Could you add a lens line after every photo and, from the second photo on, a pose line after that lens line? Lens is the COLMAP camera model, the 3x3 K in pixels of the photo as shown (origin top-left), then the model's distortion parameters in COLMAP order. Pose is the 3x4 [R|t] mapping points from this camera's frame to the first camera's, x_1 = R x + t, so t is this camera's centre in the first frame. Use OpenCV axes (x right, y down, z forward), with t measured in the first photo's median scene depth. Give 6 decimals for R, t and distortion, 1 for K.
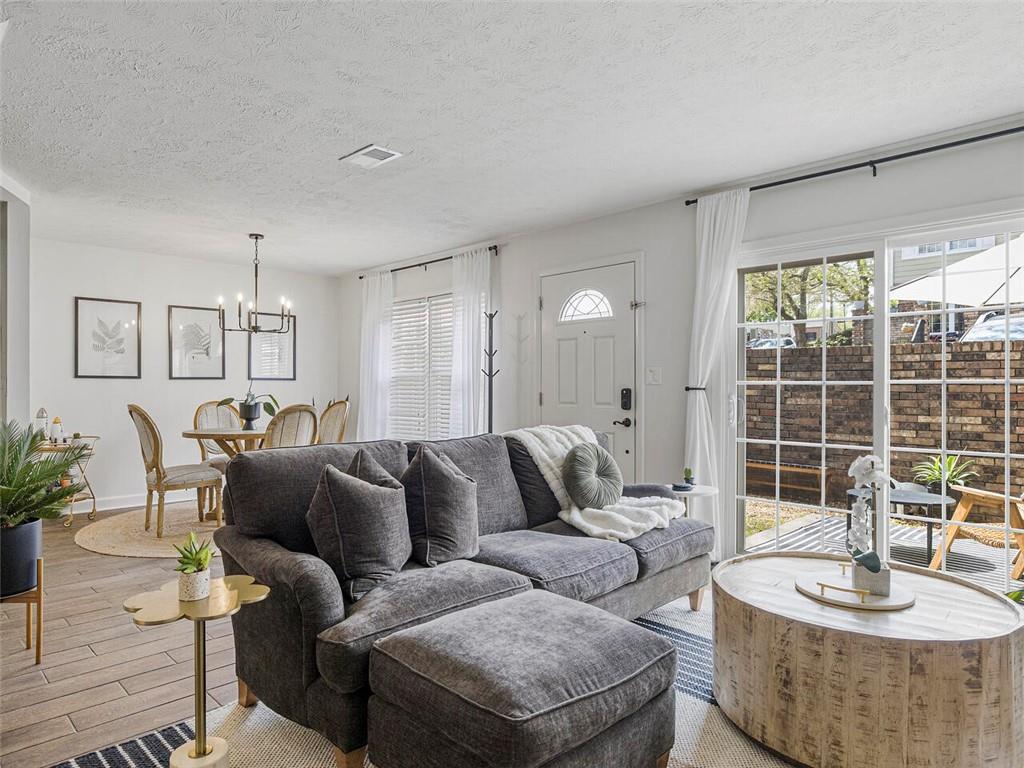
lens RADIAL K [[615.1, 0, 489.2], [0, 615.1, 385.9], [0, 0, 1]] dist [-0.007427, 0.000905]
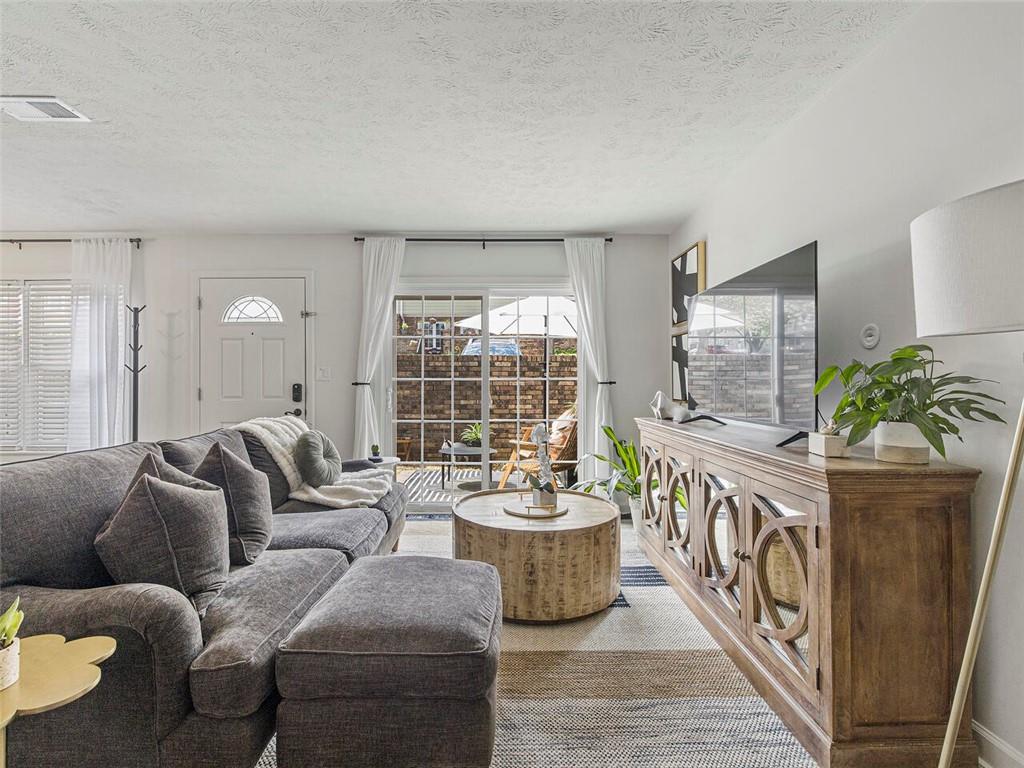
lens RADIAL K [[482.4, 0, 487.6], [0, 482.4, 380.0], [0, 0, 1]] dist [-0.004692, -0.000217]
pose [[0.705914, 0.001579, 0.708295, -0.256931], [0.000847, 0.999995, -0.003073, -0.000104], [-0.708297, 0.002769, 0.705909, 0.121672]]
